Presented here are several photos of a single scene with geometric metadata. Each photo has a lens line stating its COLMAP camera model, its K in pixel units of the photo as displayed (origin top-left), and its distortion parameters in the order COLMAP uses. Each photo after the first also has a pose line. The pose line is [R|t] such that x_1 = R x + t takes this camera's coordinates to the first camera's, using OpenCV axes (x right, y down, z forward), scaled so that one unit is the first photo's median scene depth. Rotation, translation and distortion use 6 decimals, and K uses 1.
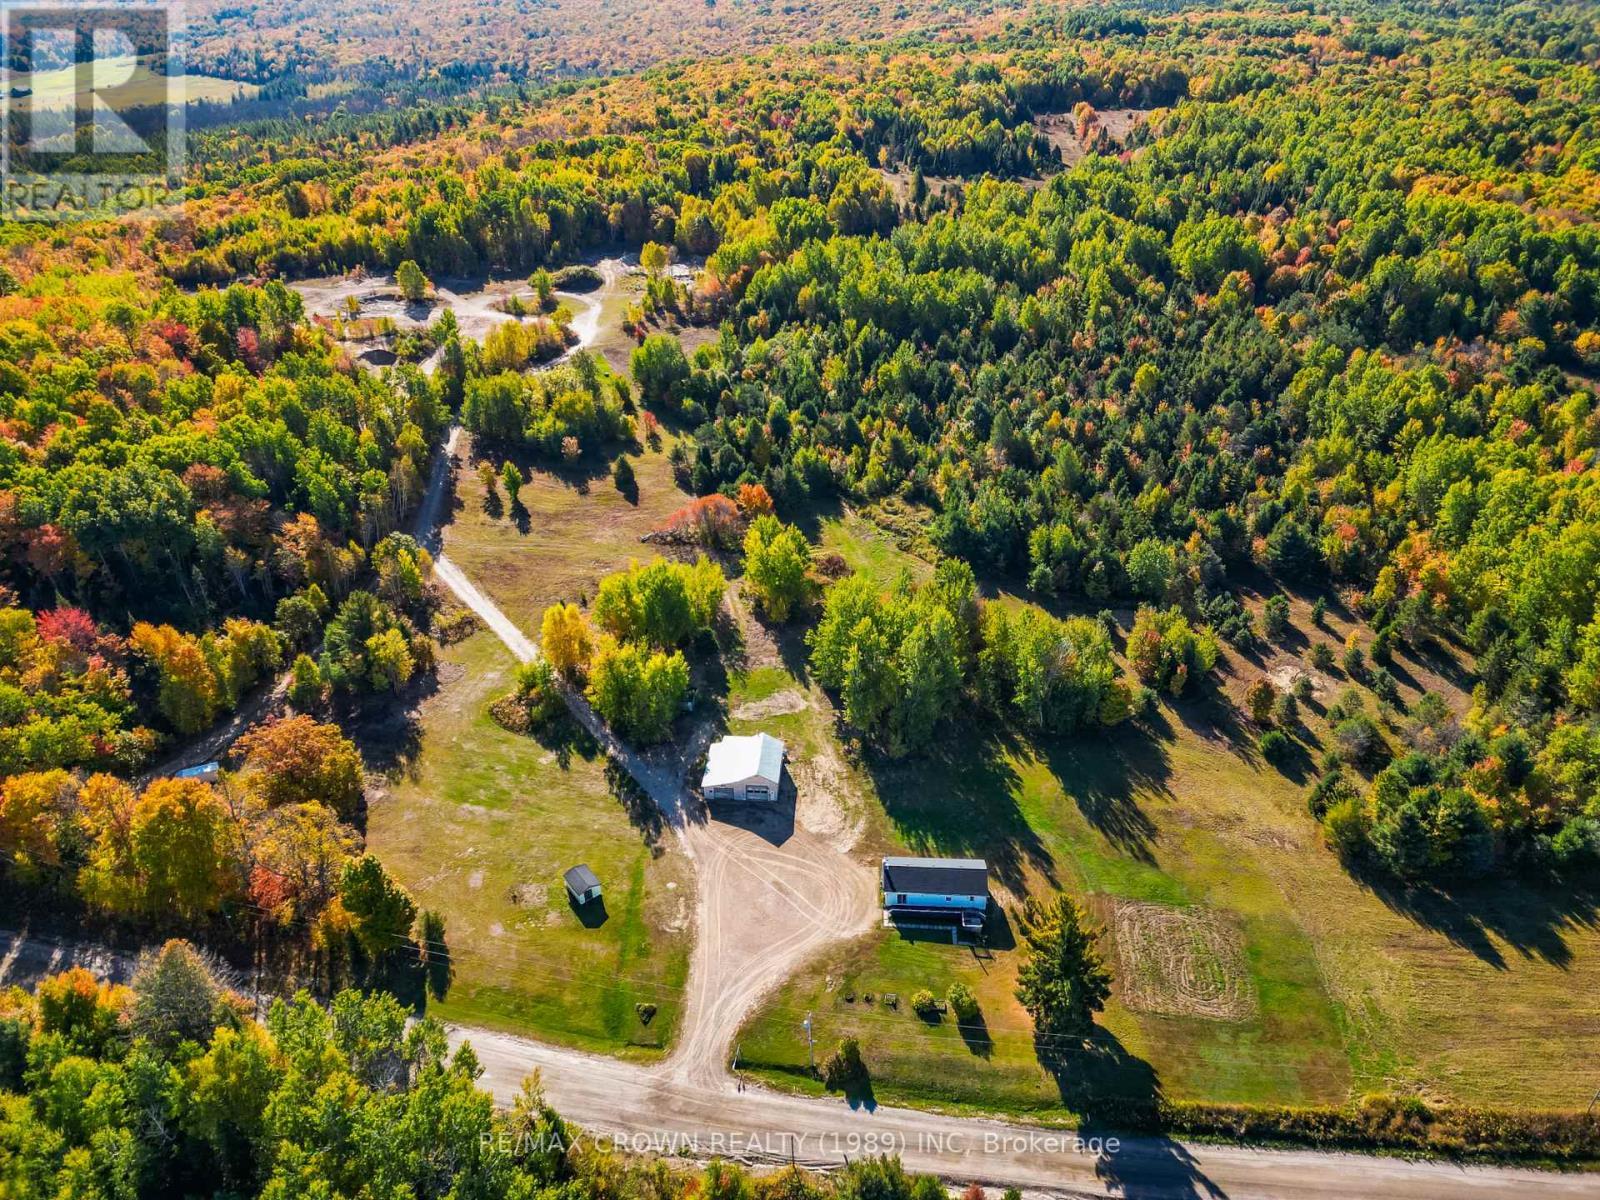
lens RADIAL K [[1119.7, 0, 800.0], [0, 1119.7, 600.0], [0, 0, 1]] dist [0.067559, -0.062859]
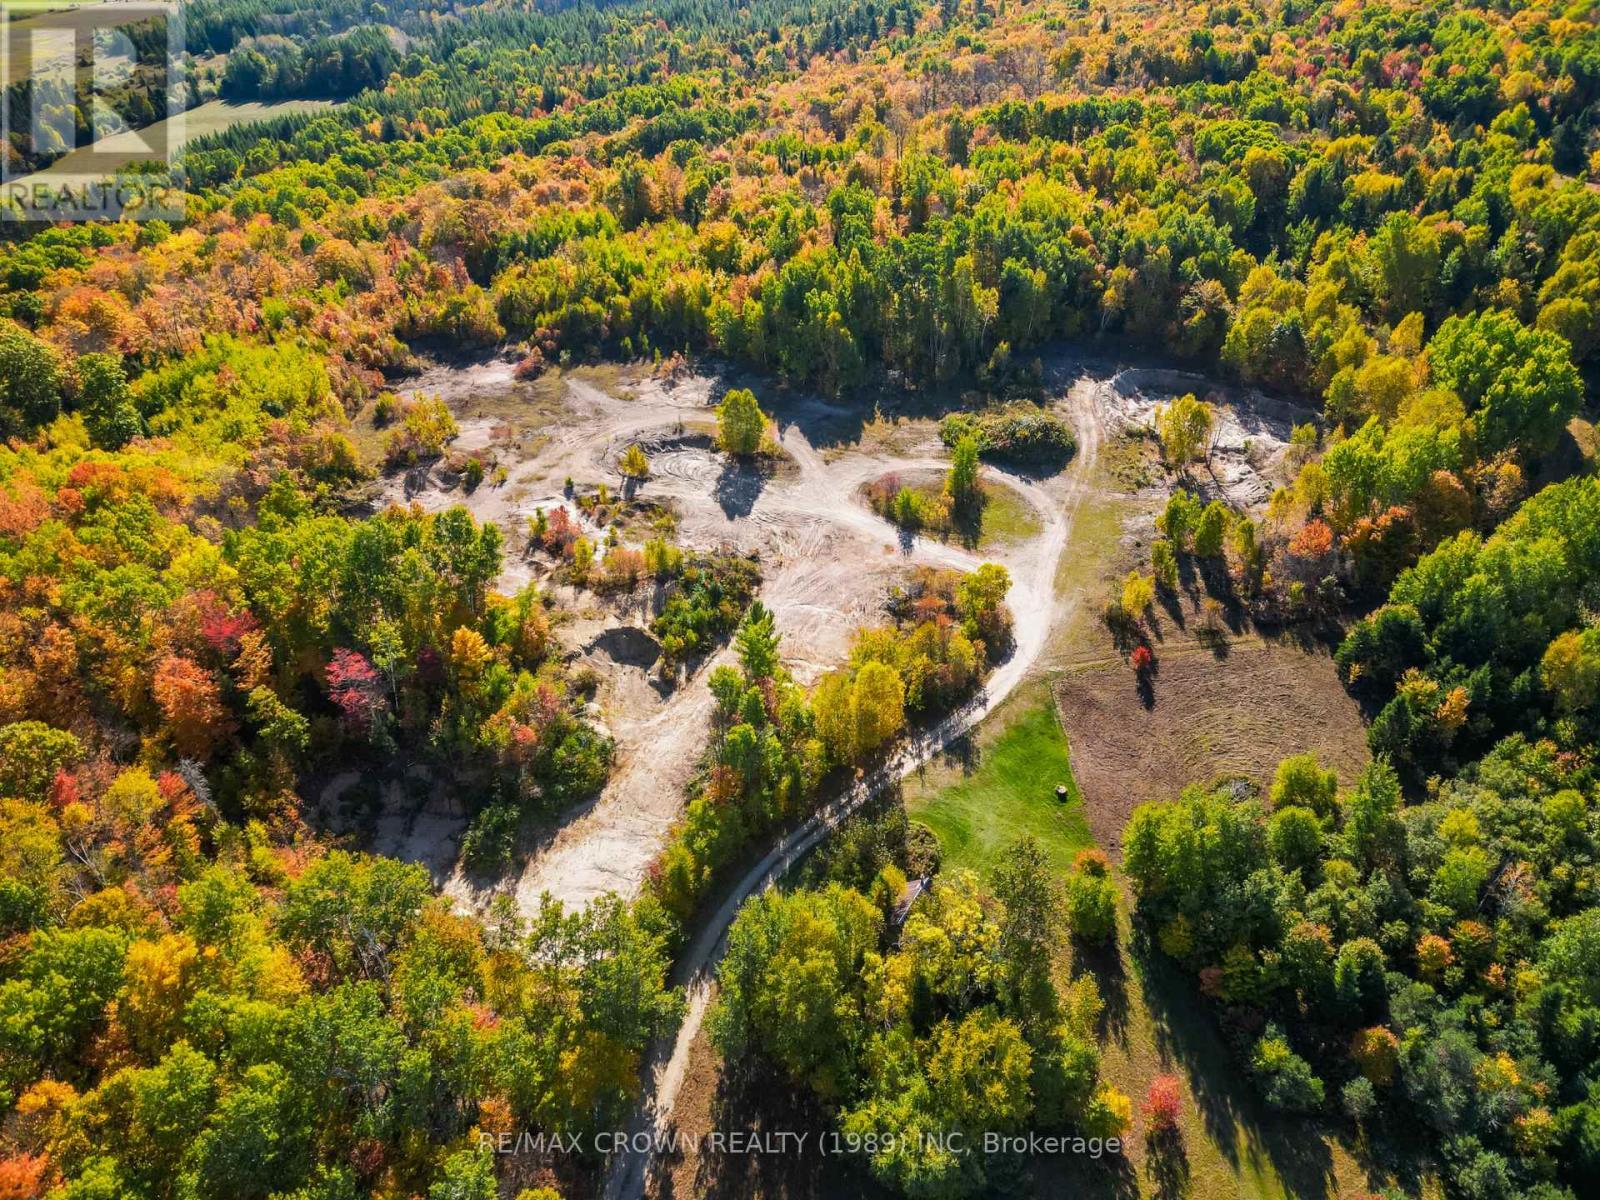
lens RADIAL K [[1119.7, 0, 800.0], [0, 1119.7, 600.0], [0, 0, 1]] dist [0.067559, -0.062859]
pose [[0.934523, 0.204284, -0.291435, -0.117998], [-0.171203, 0.975929, 0.135101, -0.245010], [0.312019, -0.076361, 0.947002, 0.415375]]
